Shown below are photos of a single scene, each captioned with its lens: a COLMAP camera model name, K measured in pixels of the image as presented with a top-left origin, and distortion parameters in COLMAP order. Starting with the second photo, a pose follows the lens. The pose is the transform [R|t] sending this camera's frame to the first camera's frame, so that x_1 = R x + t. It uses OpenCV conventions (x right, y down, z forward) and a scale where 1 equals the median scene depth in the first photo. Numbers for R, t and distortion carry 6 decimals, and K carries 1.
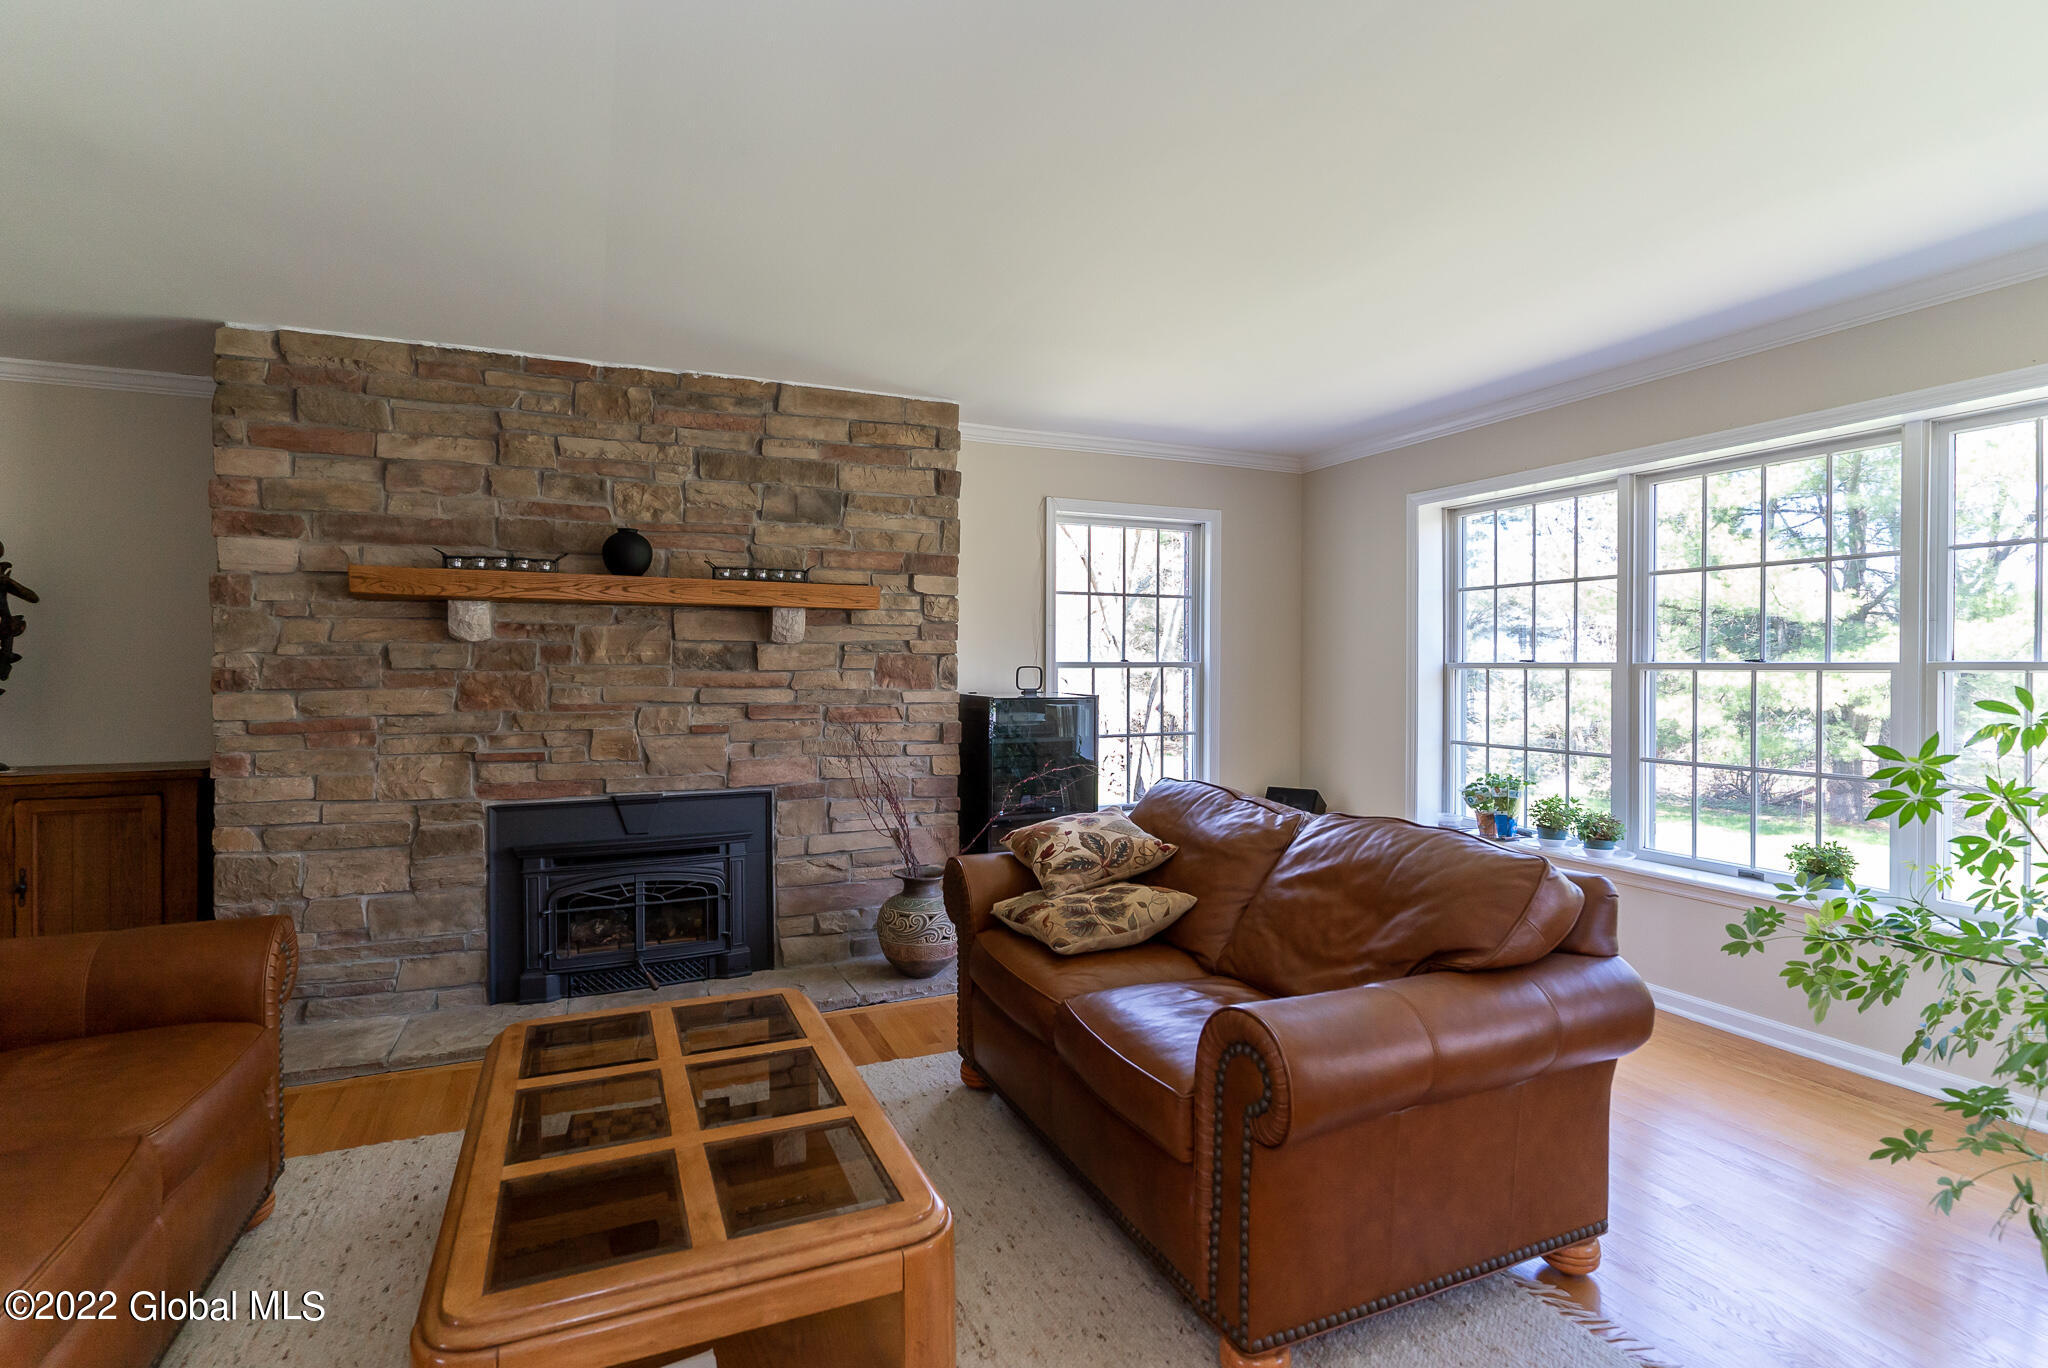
lens RADIAL K [[999.4, 0, 1016.8], [0, 999.4, 680.5], [0, 0, 1]] dist [-0.002404, 0.000257]
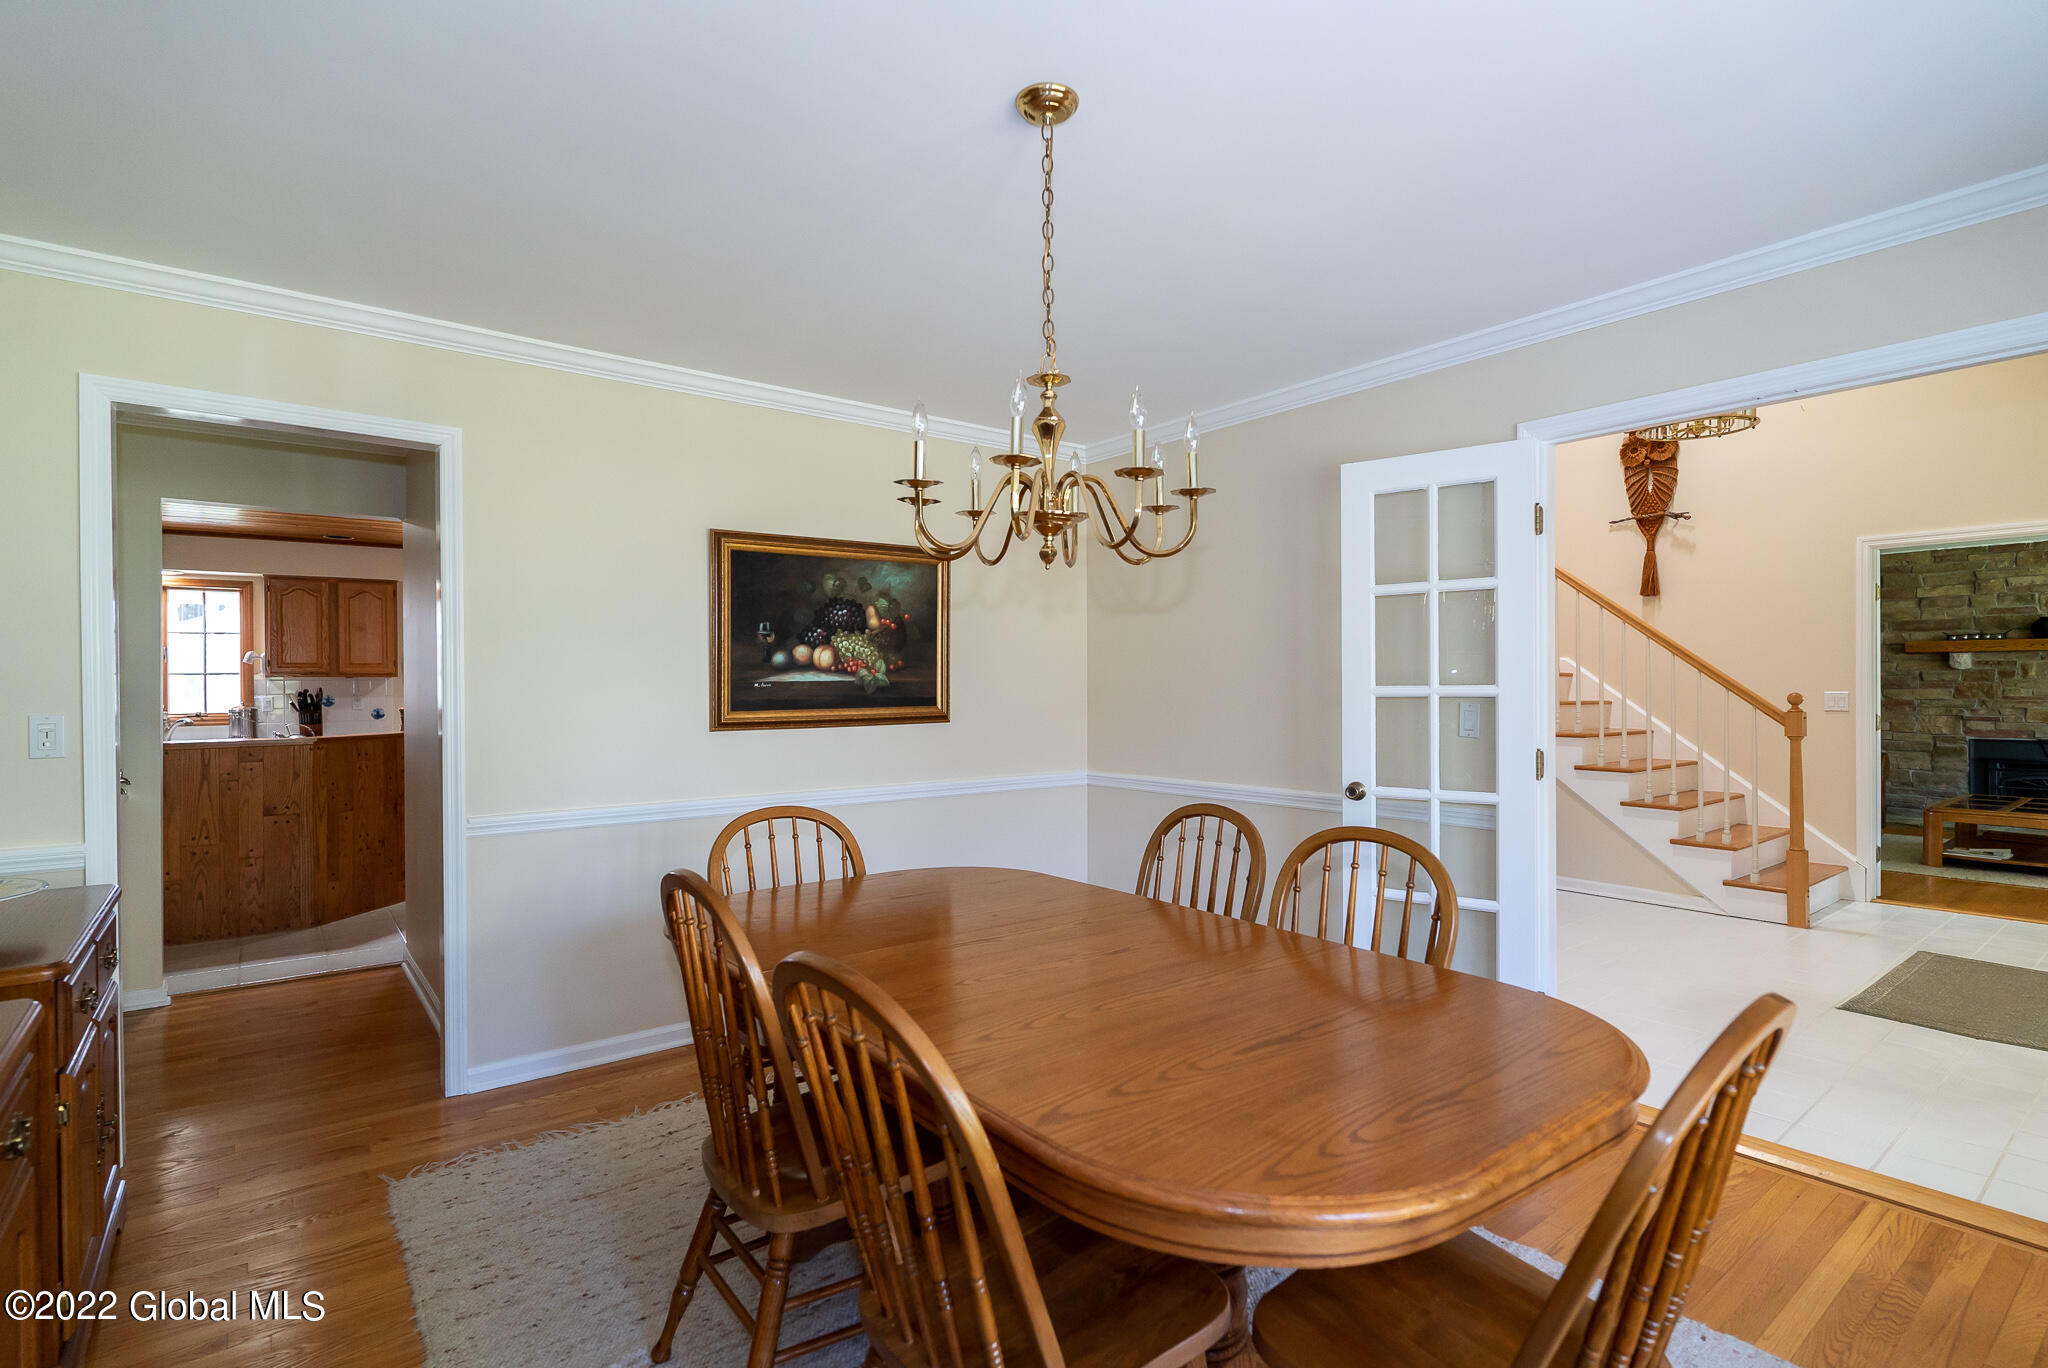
lens RADIAL K [[999.4, 0, 1016.8], [0, 999.4, 680.5], [0, 0, 1]] dist [-0.002404, 0.000257]
pose [[0.239592, -0.003056, -0.970869, 1.236907], [-0.006430, 0.999968, -0.004734, 0.013591], [0.970852, 0.007377, 0.239565, -1.776679]]
